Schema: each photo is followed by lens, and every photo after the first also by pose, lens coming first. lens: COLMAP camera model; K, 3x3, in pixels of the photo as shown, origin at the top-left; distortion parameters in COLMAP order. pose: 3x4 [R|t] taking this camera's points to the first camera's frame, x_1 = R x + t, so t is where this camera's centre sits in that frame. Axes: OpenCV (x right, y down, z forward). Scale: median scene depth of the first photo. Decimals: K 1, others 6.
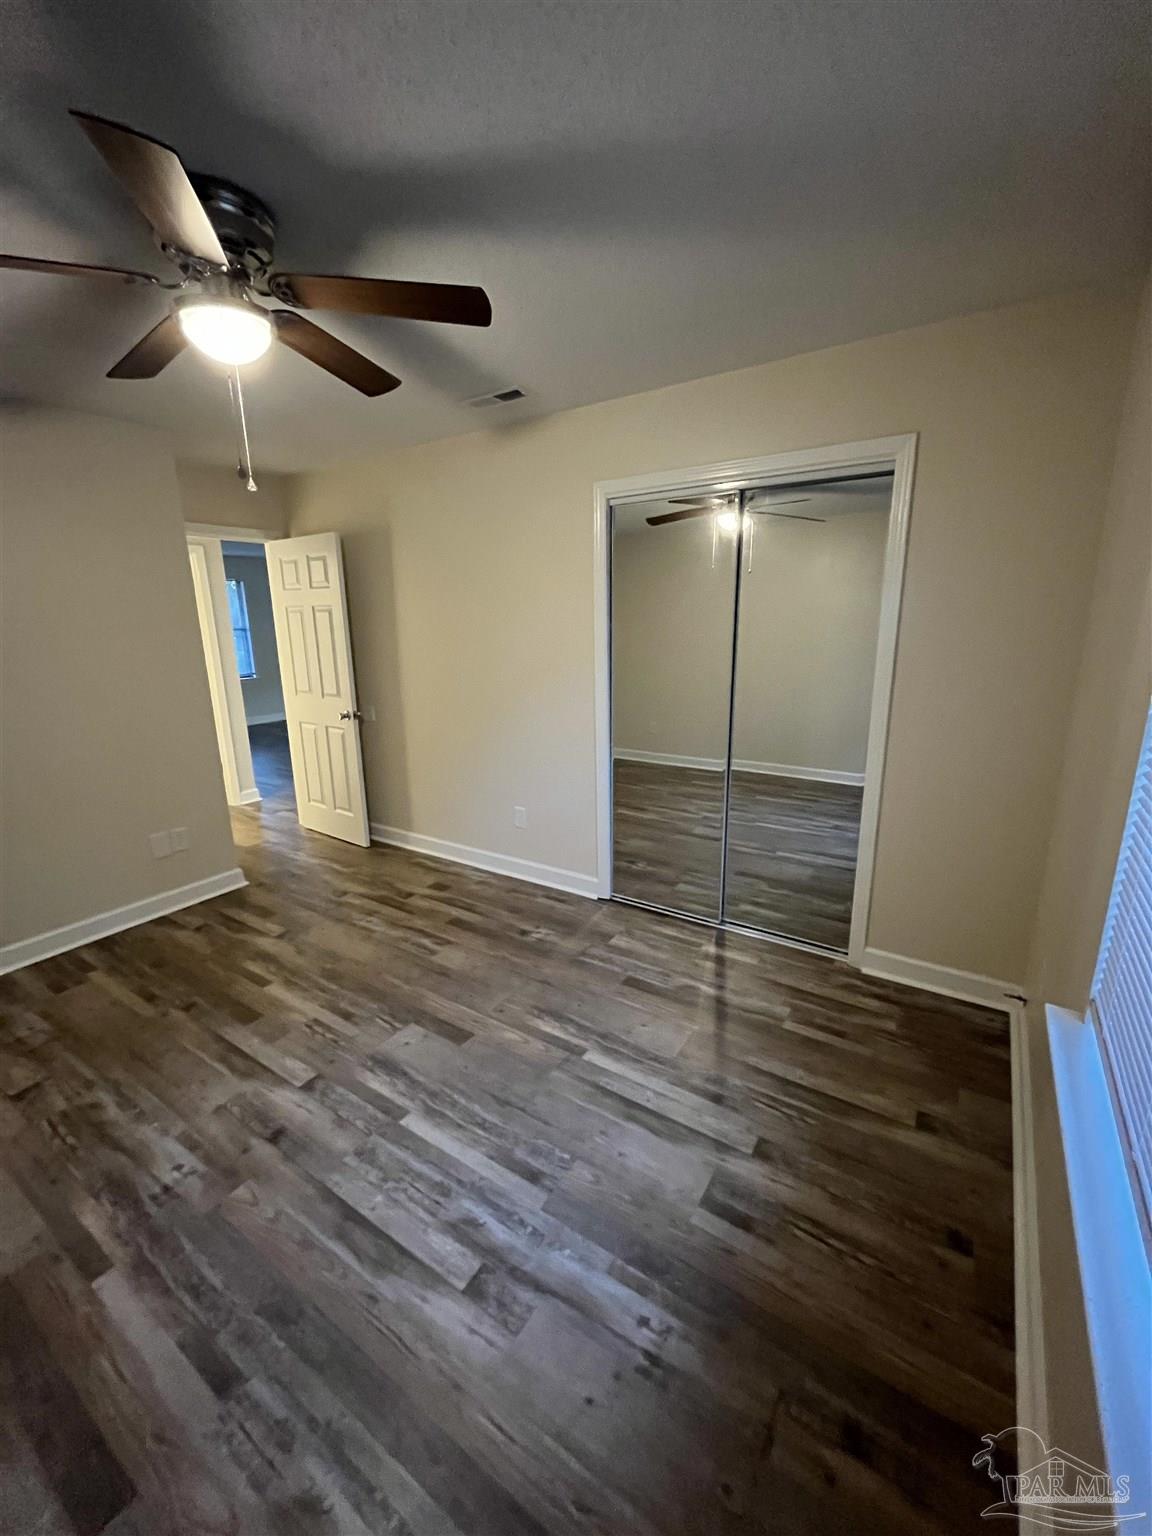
lens RADIAL K [[617.5, 0, 576.0], [0, 617.5, 768.0], [0, 0, 1]] dist [-0.001947, -0.000880]
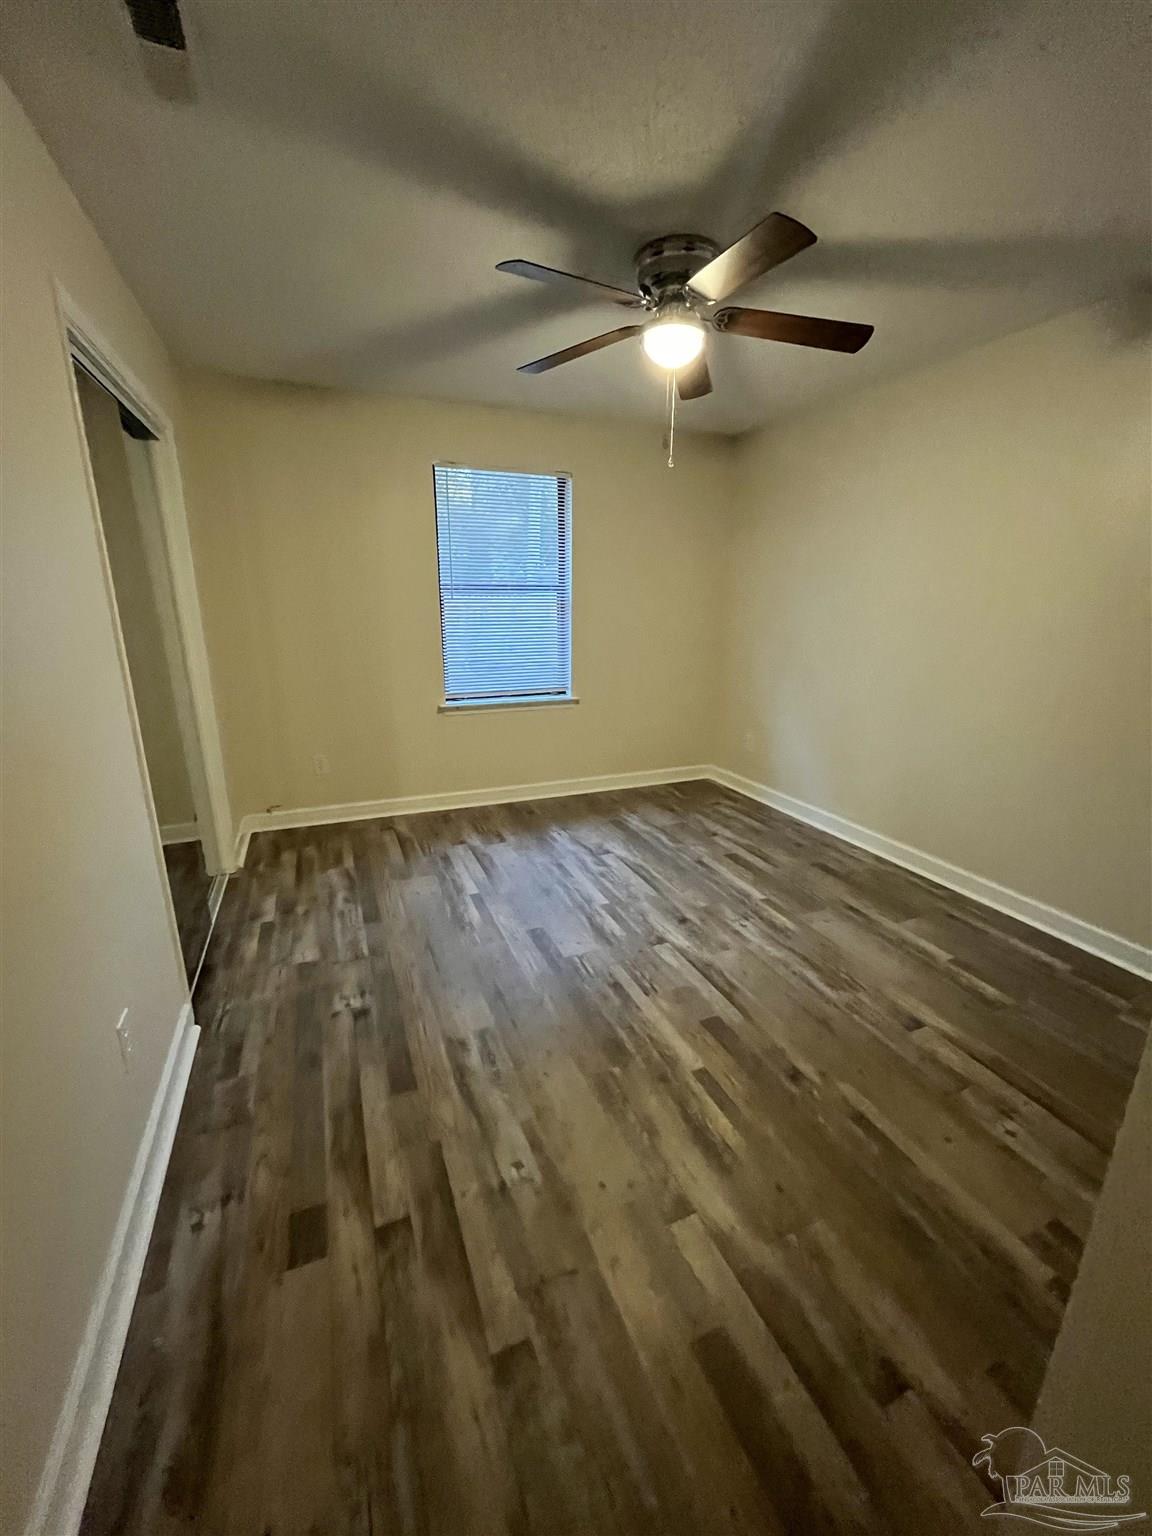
lens RADIAL K [[617.5, 0, 576.0], [0, 617.5, 768.0], [0, 0, 1]] dist [-0.001947, -0.000880]
pose [[-0.827987, -0.140525, 0.542854, -0.853320], [0.141441, 0.884449, 0.444684, -0.347475], [-0.542616, 0.444974, -0.712436, 1.693529]]
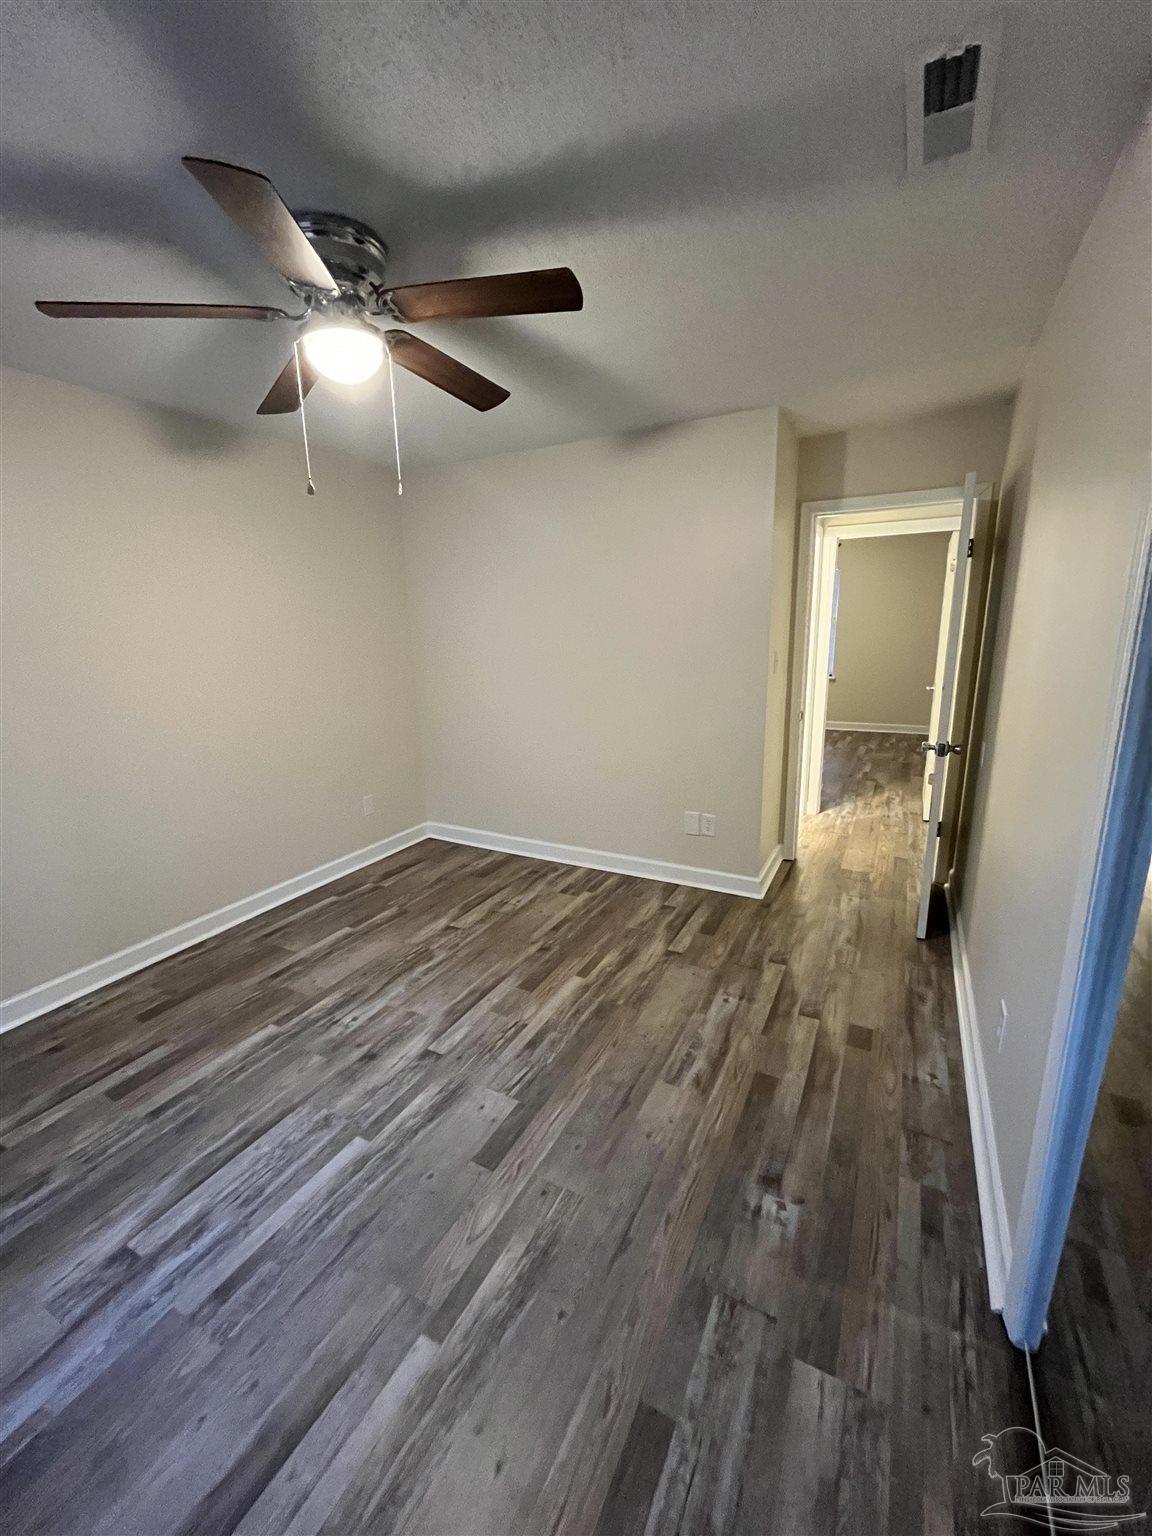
lens RADIAL K [[617.5, 0, 576.0], [0, 617.5, 768.0], [0, 0, 1]] dist [-0.001947, -0.000880]
pose [[0.092080, 0.243967, -0.965402, 0.466865], [-0.215258, 0.951473, 0.219916, -0.230590], [0.972206, 0.187561, 0.140127, 0.932554]]
